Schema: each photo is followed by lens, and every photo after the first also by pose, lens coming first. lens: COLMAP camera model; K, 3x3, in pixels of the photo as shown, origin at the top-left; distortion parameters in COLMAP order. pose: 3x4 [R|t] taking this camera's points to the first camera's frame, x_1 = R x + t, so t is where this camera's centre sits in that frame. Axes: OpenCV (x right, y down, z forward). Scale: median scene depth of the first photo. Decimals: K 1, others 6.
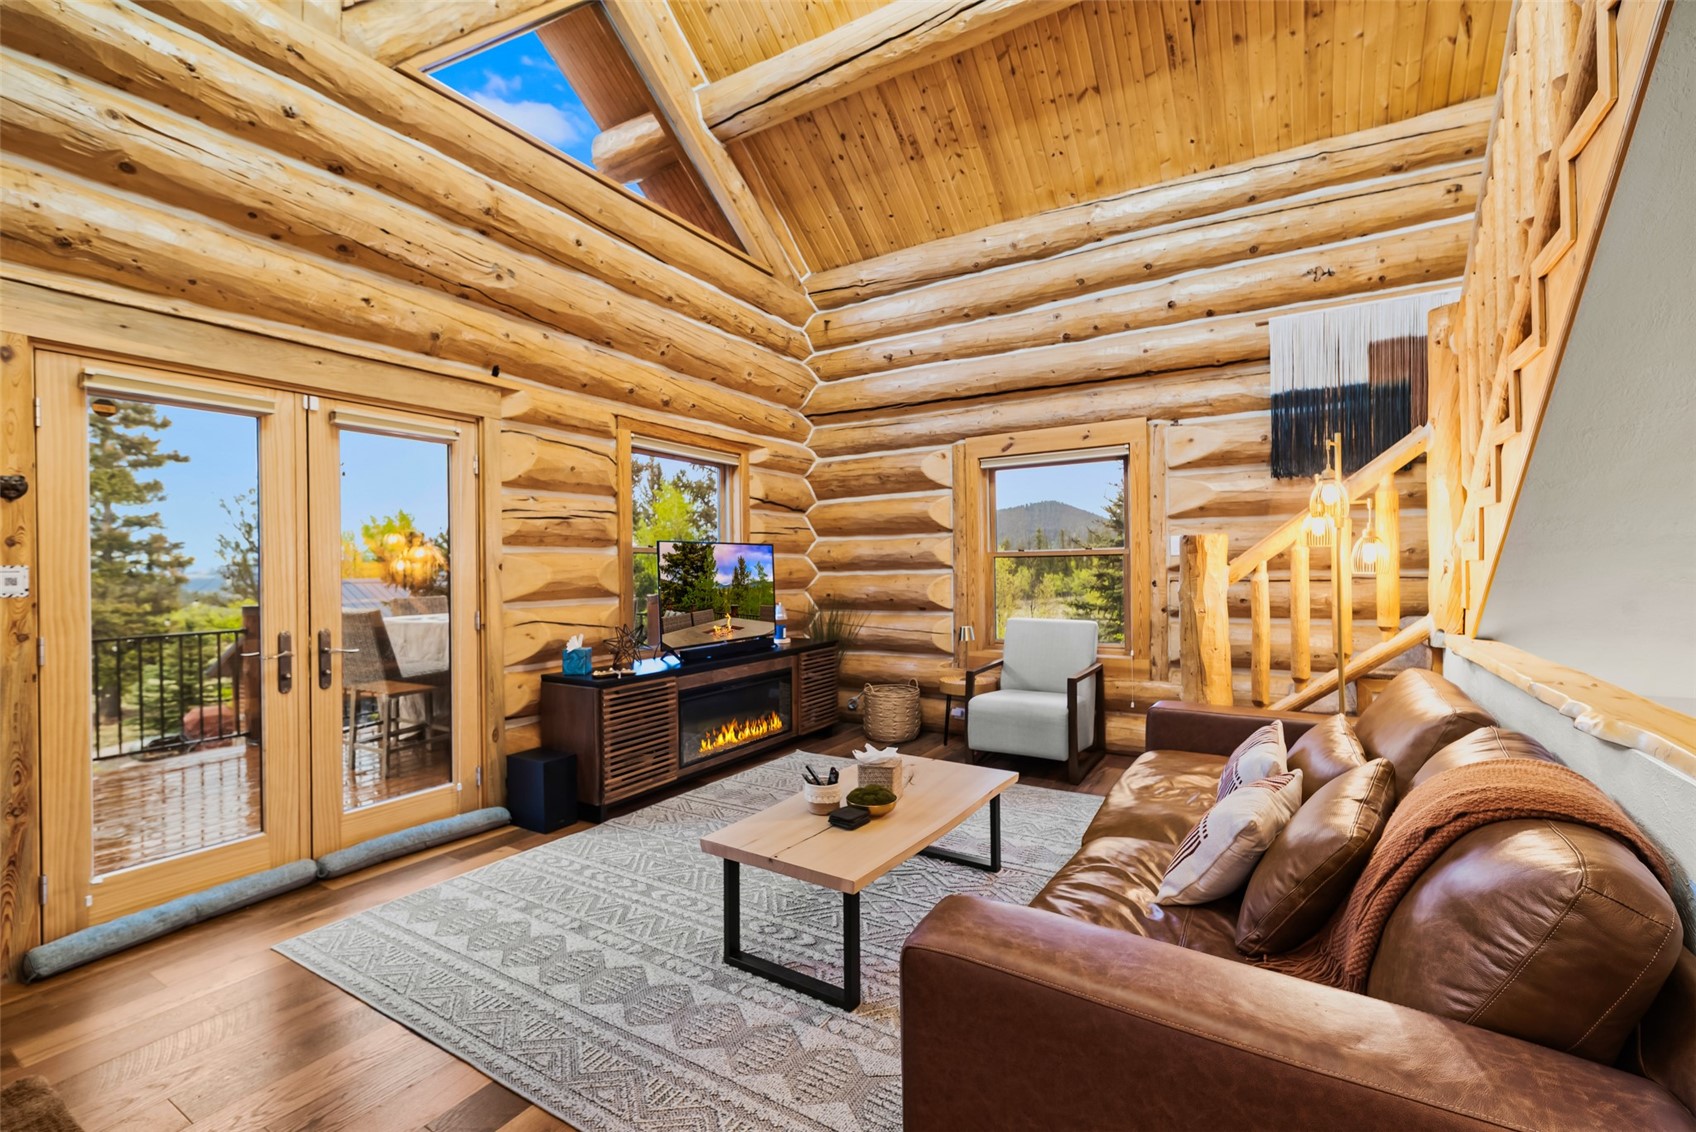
lens RADIAL K [[730.5, 0, 855.3], [0, 730.5, 570.2], [0, 0, 1]] dist [0.007570, 0.000394]
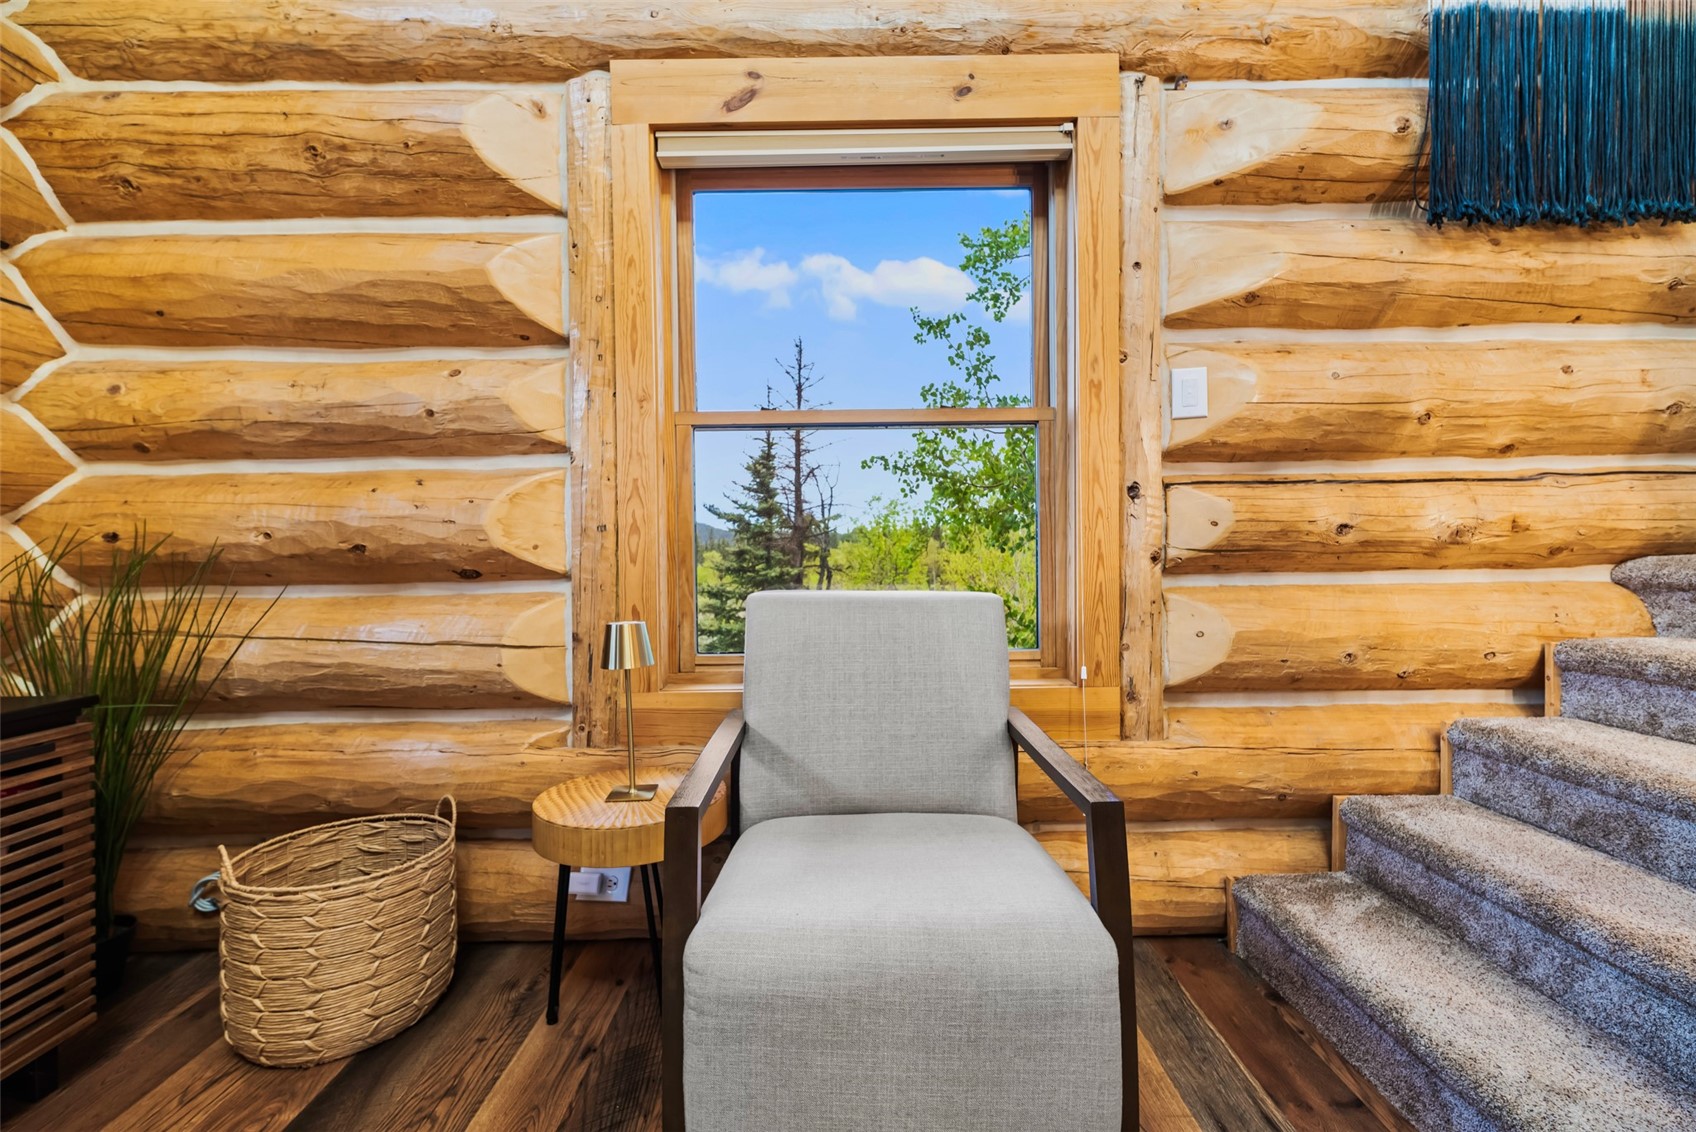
lens RADIAL K [[730.5, 0, 850.1], [0, 730.5, 569.5], [0, 0, 1]] dist [0.007570, 0.000394]
pose [[0.850297, -0.002658, 0.526297, 0.075610], [0.001418, 0.999995, 0.002761, 0.058461], [-0.526302, -0.001601, 0.850296, 0.742996]]
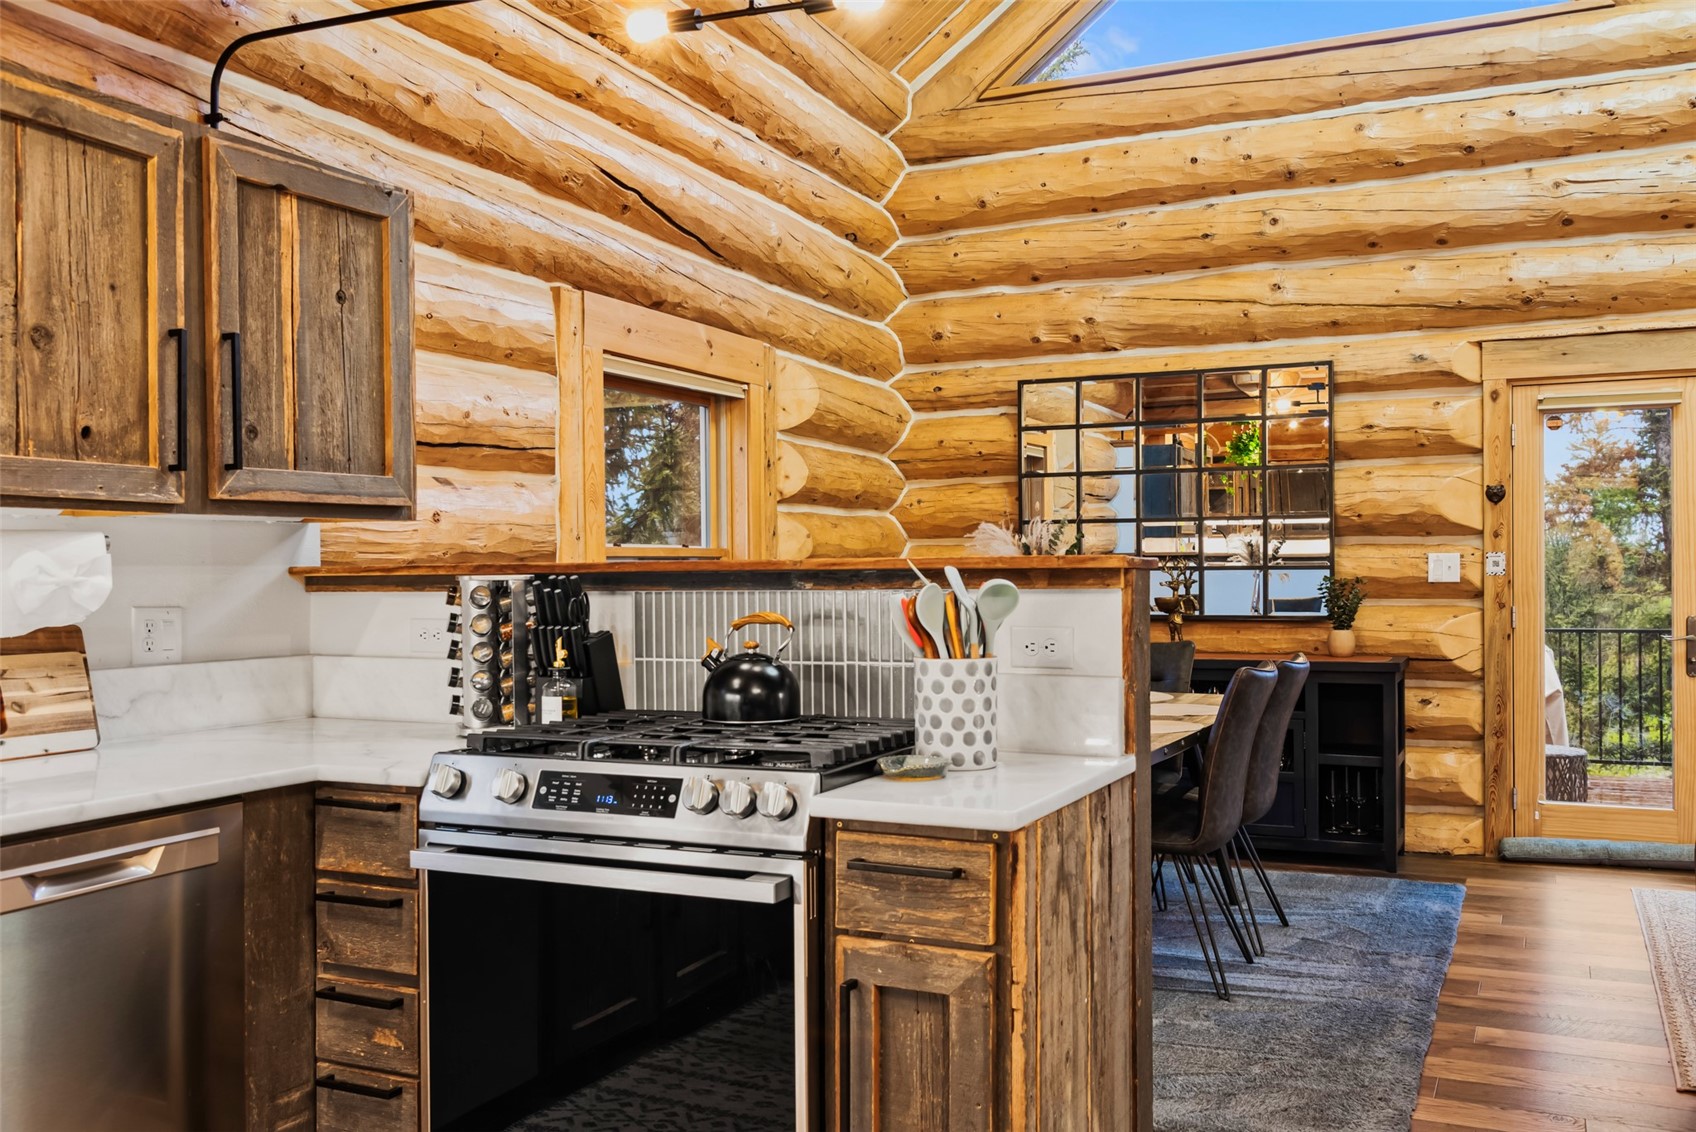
lens RADIAL K [[1481.9, 0, 831.0], [0, 1481.9, 562.8], [0, 0, 1]] dist [-0.006610, 0.001779]
pose [[0.099881, 0.010660, -0.994942, 0.700590], [0.000924, 0.999941, 0.010806, -0.008107], [0.994999, -0.001999, 0.099865, -0.236829]]
